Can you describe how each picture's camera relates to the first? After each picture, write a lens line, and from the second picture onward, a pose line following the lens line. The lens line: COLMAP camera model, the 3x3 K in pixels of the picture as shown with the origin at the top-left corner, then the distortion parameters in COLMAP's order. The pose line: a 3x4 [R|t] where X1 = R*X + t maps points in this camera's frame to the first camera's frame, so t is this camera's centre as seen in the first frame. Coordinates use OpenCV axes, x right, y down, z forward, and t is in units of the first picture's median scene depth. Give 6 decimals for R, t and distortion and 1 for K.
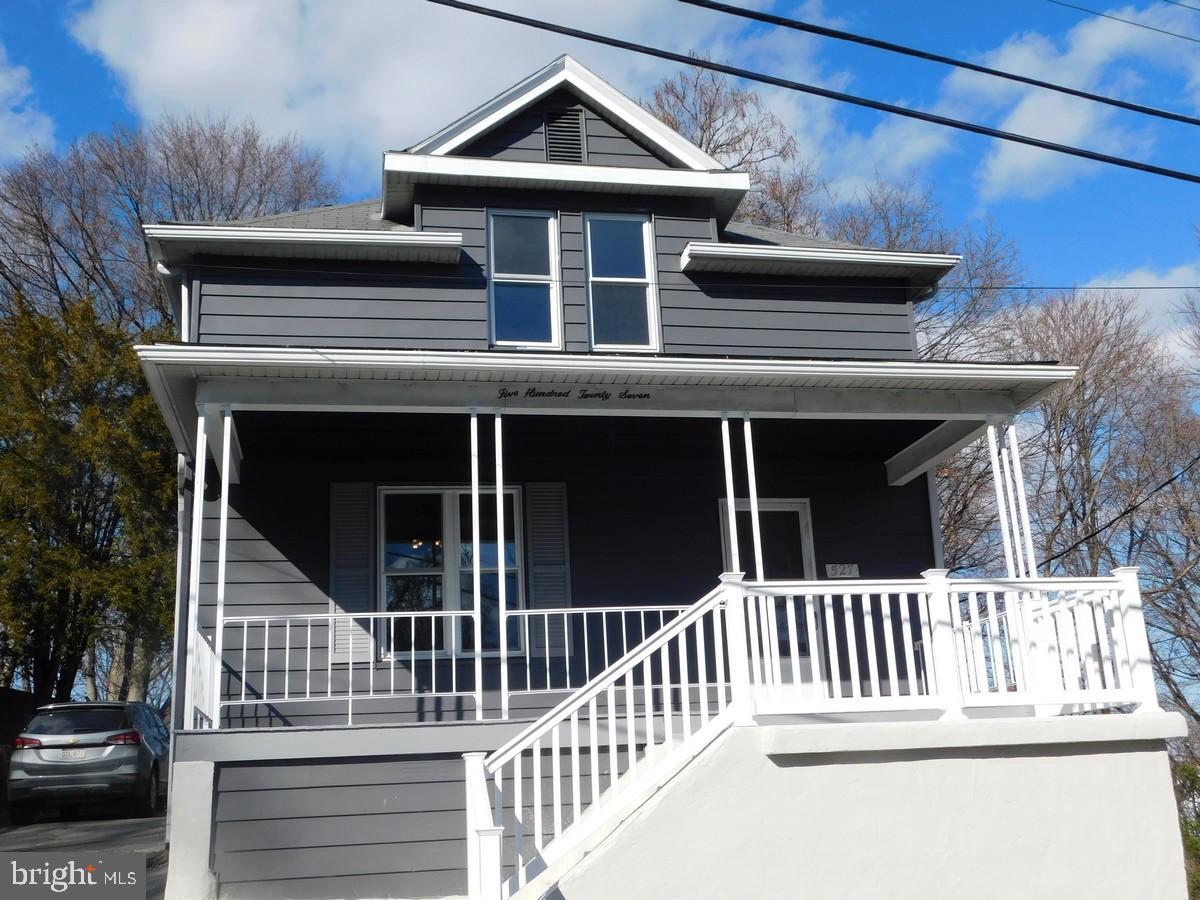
lens RADIAL K [[1261.5, 0, 573.1], [0, 1261.5, 447.7], [0, 0, 1]] dist [0.009144, 0.009238]
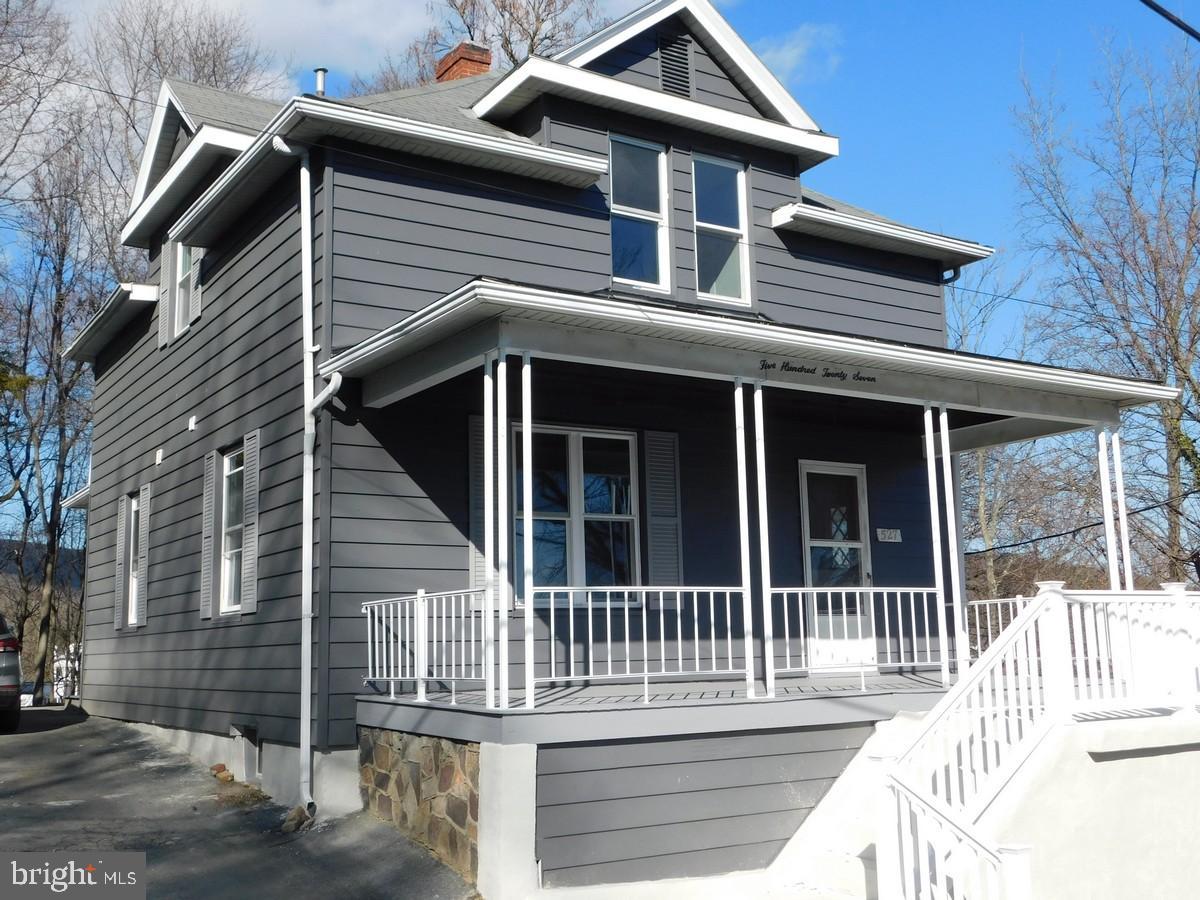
lens RADIAL K [[1261.5, 0, 573.1], [0, 1261.5, 447.7], [0, 0, 1]] dist [0.009144, 0.009238]
pose [[0.927627, 0.082891, 0.364195, -0.423525], [-0.123285, 0.988367, 0.089061, -0.037639], [-0.352576, -0.127515, 0.927055, 0.104656]]
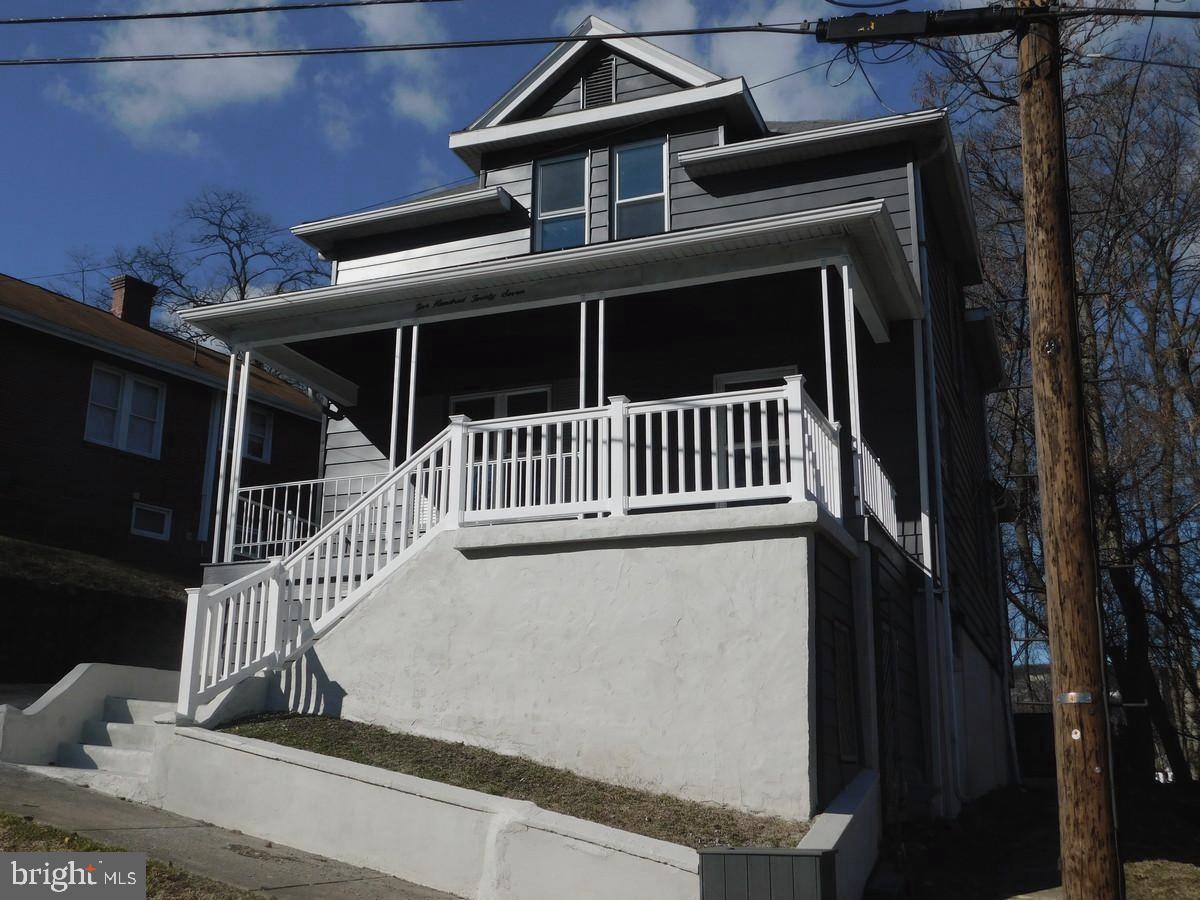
lens RADIAL K [[1262.2, 0, 600.0], [0, 1262.2, 450.0], [0, 0, 1]] dist [0.009103, 0.001237]
pose [[0.855719, -0.092011, -0.509195, 0.584058], [0.103699, 0.994594, -0.005453, 0.100608], [0.506944, -0.048137, 0.860634, -0.023501]]
